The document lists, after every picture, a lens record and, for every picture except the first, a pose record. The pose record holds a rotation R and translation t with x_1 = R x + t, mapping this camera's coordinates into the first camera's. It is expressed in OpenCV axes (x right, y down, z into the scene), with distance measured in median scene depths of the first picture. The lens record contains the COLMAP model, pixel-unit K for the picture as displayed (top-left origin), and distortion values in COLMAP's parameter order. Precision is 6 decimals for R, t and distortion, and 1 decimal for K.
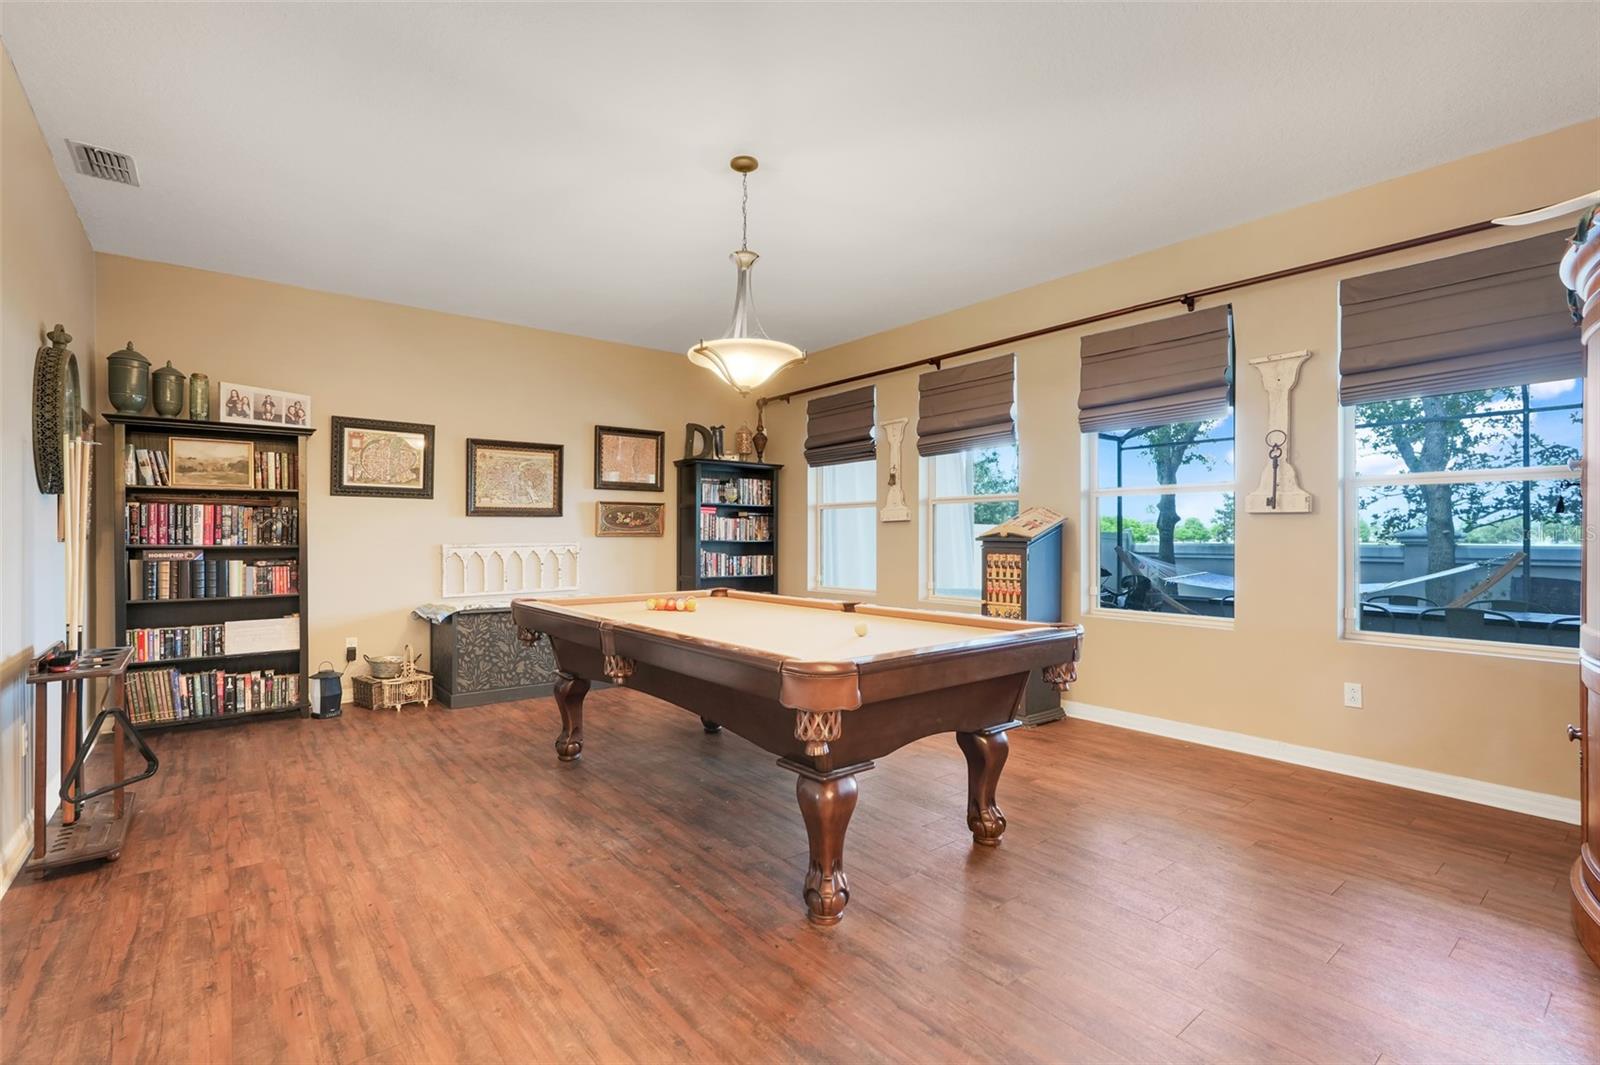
lens RADIAL K [[714.9, 0, 796.1], [0, 714.9, 526.0], [0, 0, 1]] dist [-0.001838, 0.000608]
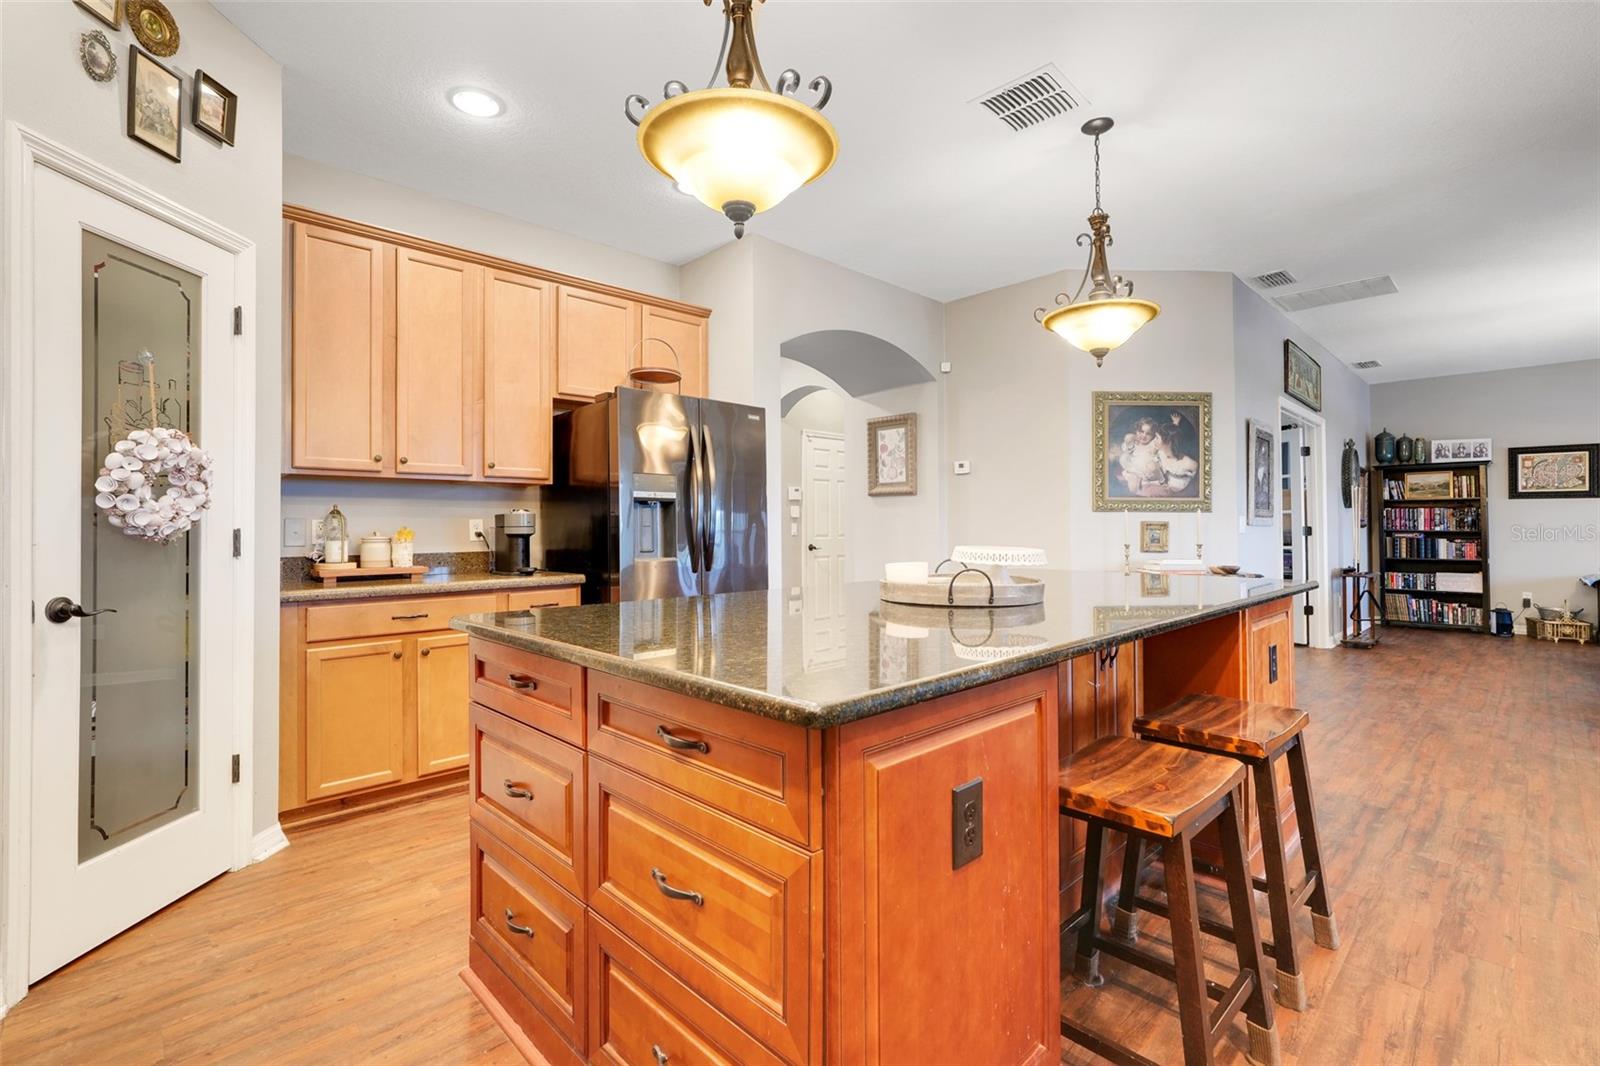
lens RADIAL K [[714.9, 0, 796.1], [0, 714.9, 526.5], [0, 0, 1]] dist [-0.001838, 0.000608]
pose [[0.085301, 0.001388, -0.996354, 0.848157], [0.015201, 0.999881, 0.002695, -0.011820], [0.996239, -0.015376, 0.085269, -0.754084]]
